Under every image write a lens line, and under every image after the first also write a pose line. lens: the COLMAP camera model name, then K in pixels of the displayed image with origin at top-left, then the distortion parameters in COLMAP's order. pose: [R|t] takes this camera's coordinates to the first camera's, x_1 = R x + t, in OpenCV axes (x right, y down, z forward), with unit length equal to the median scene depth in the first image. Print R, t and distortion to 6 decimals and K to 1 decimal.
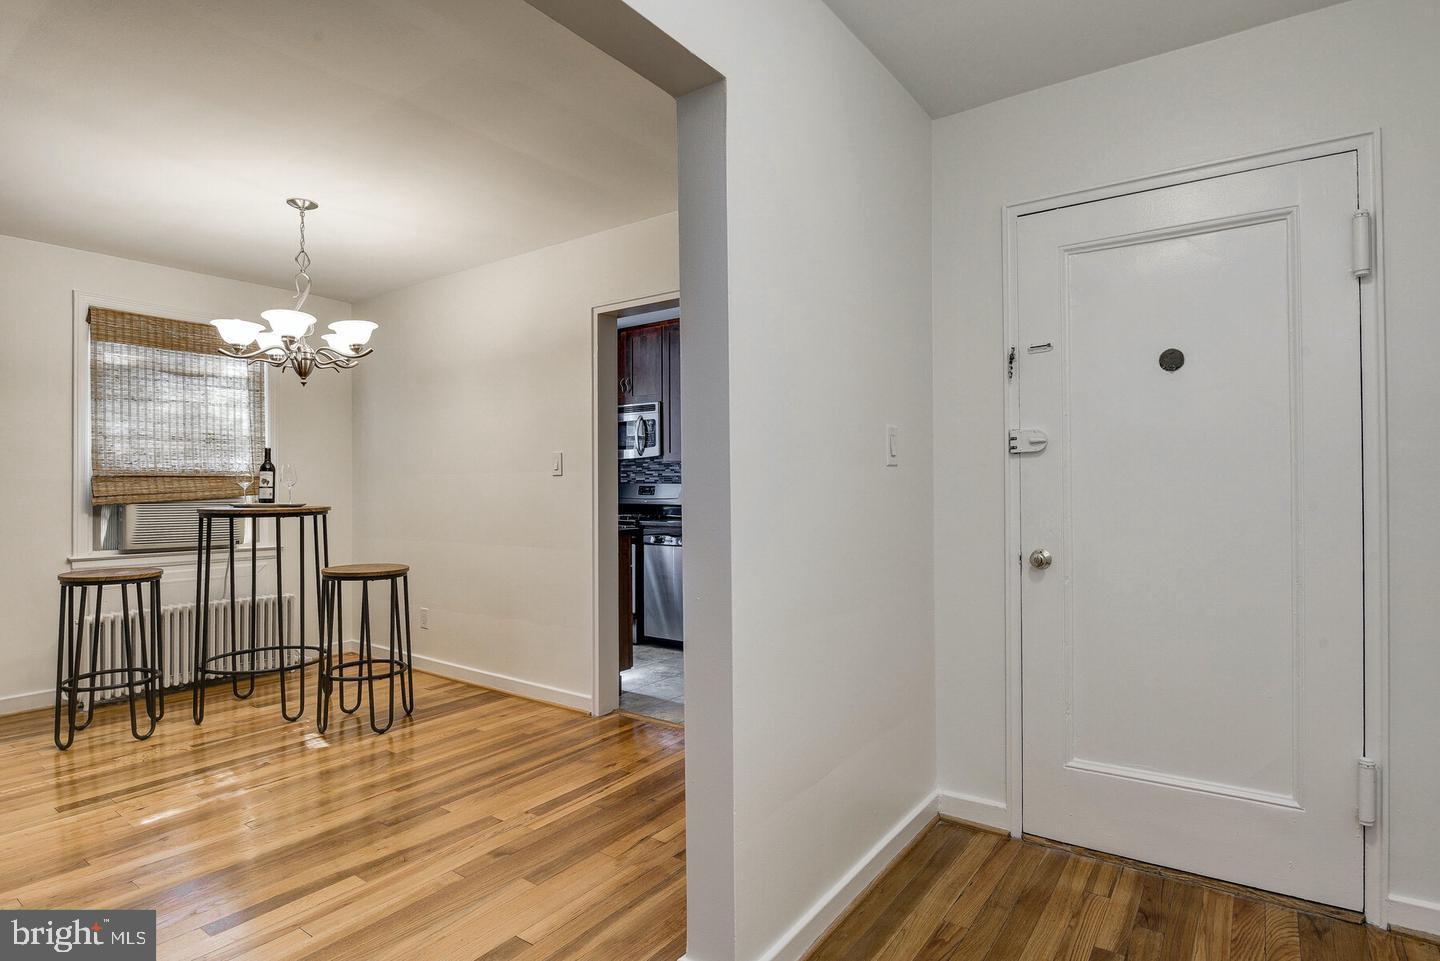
lens RADIAL K [[746.1, 0, 721.3], [0, 746.1, 483.8], [0, 0, 1]] dist [-0.018694, 0.000427]
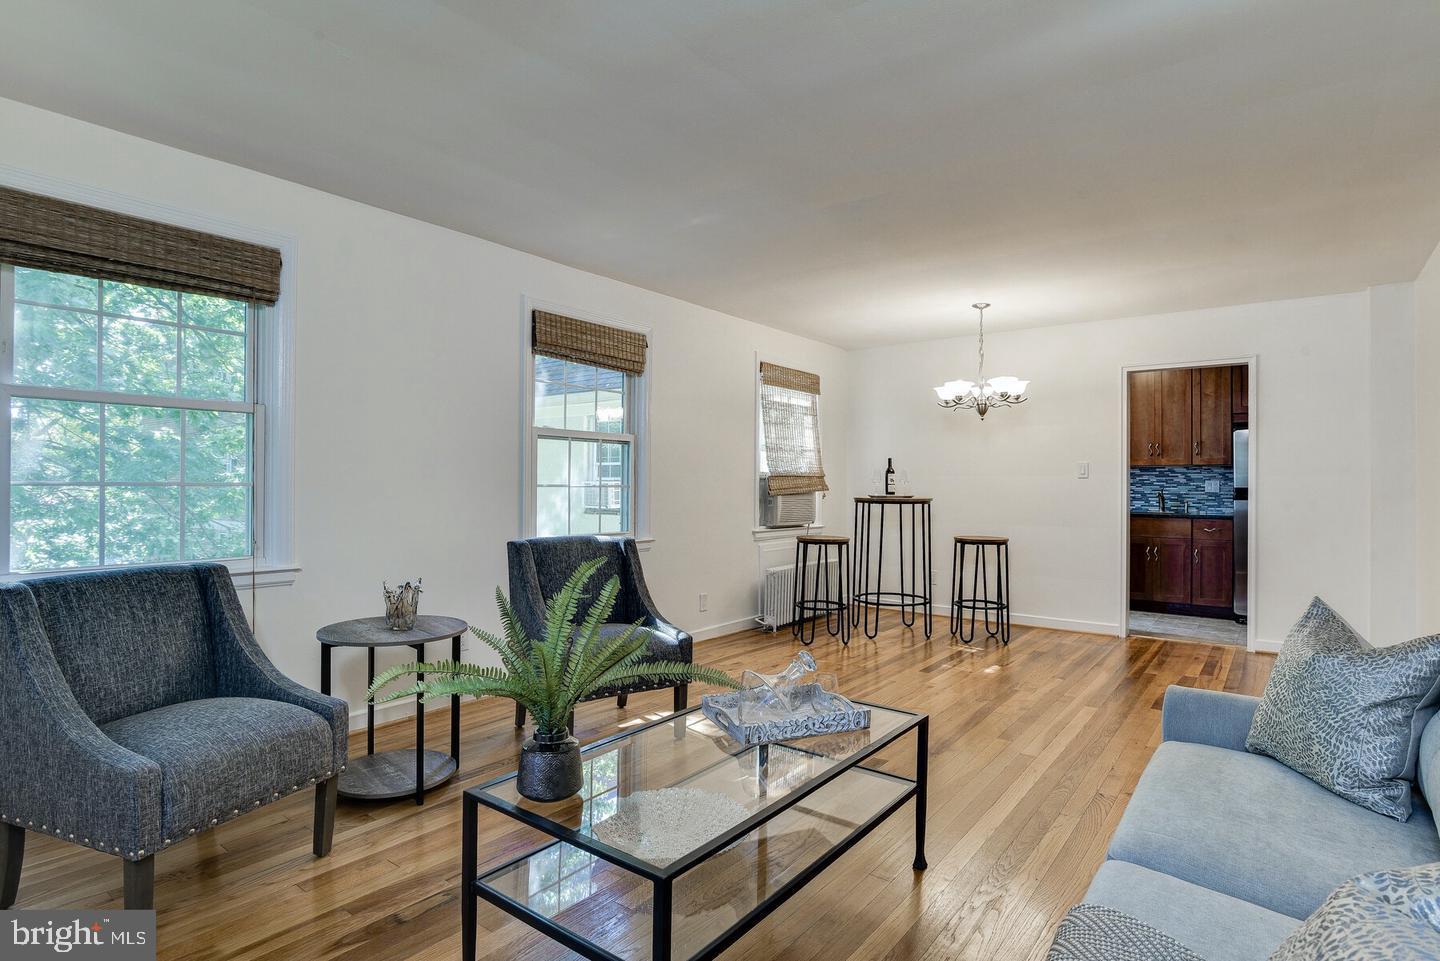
lens RADIAL K [[754.4, 0, 725.3], [0, 754.4, 483.6], [0, 0, 1]] dist [-0.000764, 0.000019]
pose [[0.999708, 0.006275, -0.023344, -0.891328], [-0.006244, 0.999979, 0.001422, 0.002625], [0.023353, -0.001276, 0.999726, -0.517426]]
